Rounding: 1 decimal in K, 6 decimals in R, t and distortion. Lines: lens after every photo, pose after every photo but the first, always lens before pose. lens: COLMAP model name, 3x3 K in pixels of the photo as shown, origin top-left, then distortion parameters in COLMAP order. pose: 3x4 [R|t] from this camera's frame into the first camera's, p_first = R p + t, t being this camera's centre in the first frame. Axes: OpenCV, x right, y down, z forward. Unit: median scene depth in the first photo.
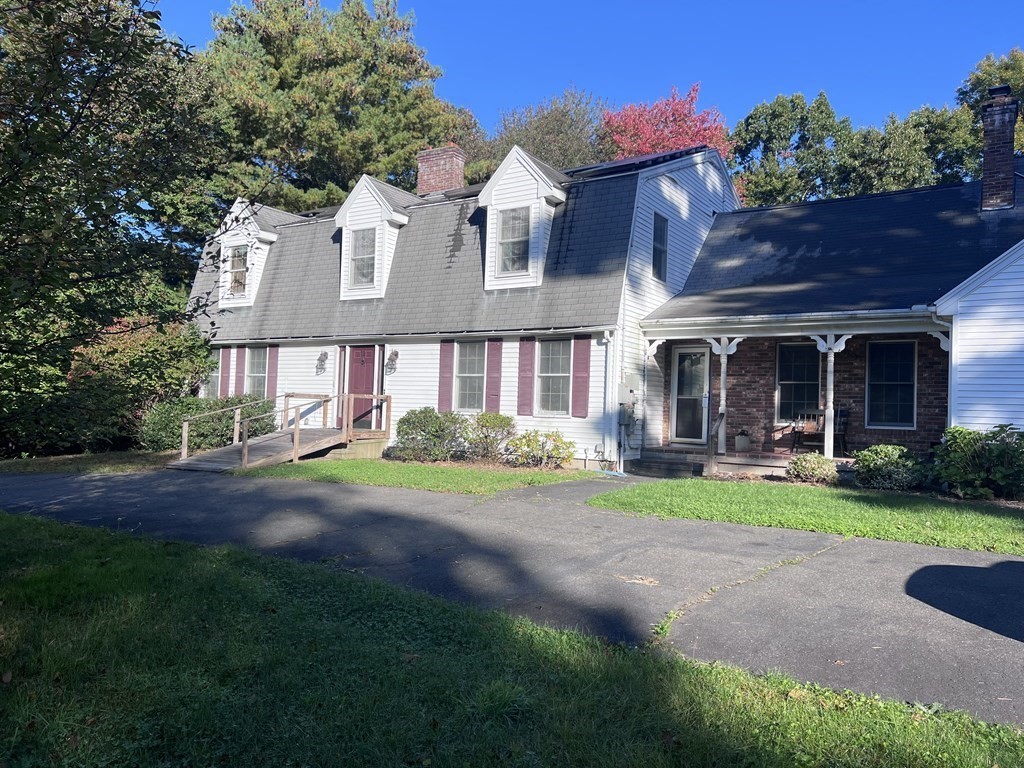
lens RADIAL K [[763.7, 0, 512.0], [0, 763.7, 384.0], [0, 0, 1]] dist [0.107294, -0.134105]
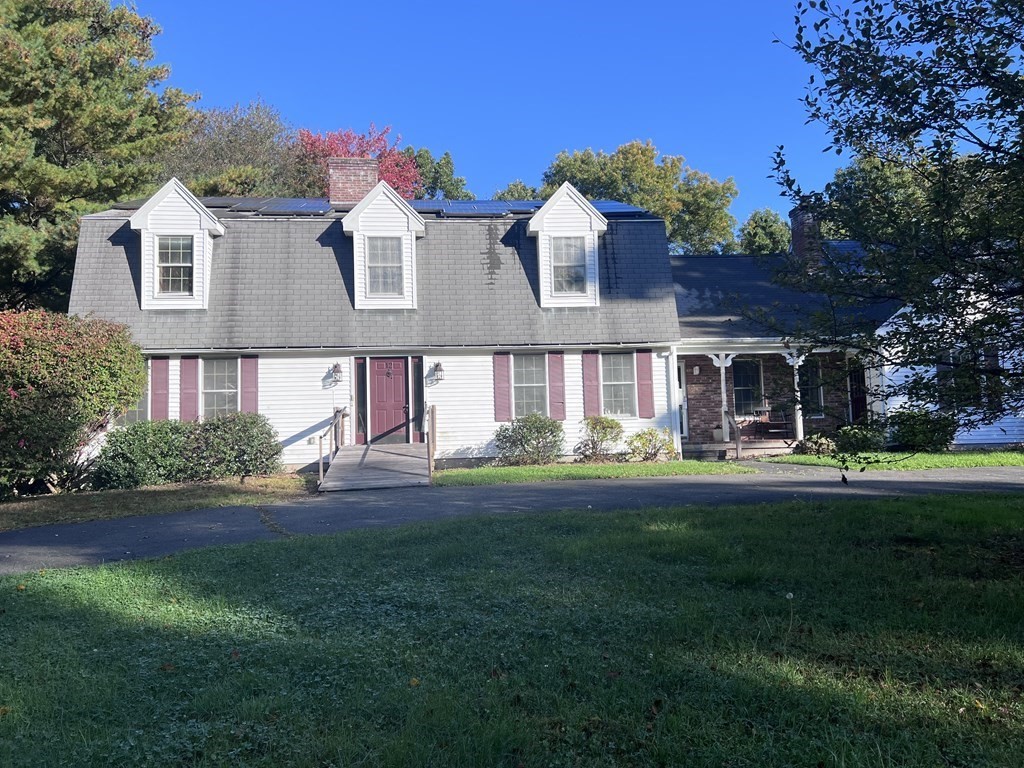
lens RADIAL K [[619.3, 0, 512.0], [0, 619.3, 384.0], [0, 0, 1]] dist [0.005969, 0.000198]
pose [[0.811291, -0.011538, 0.584529, -0.586132], [0.024110, 0.999615, -0.013732, -0.001894], [-0.584145, 0.025233, 0.811257, 0.311152]]
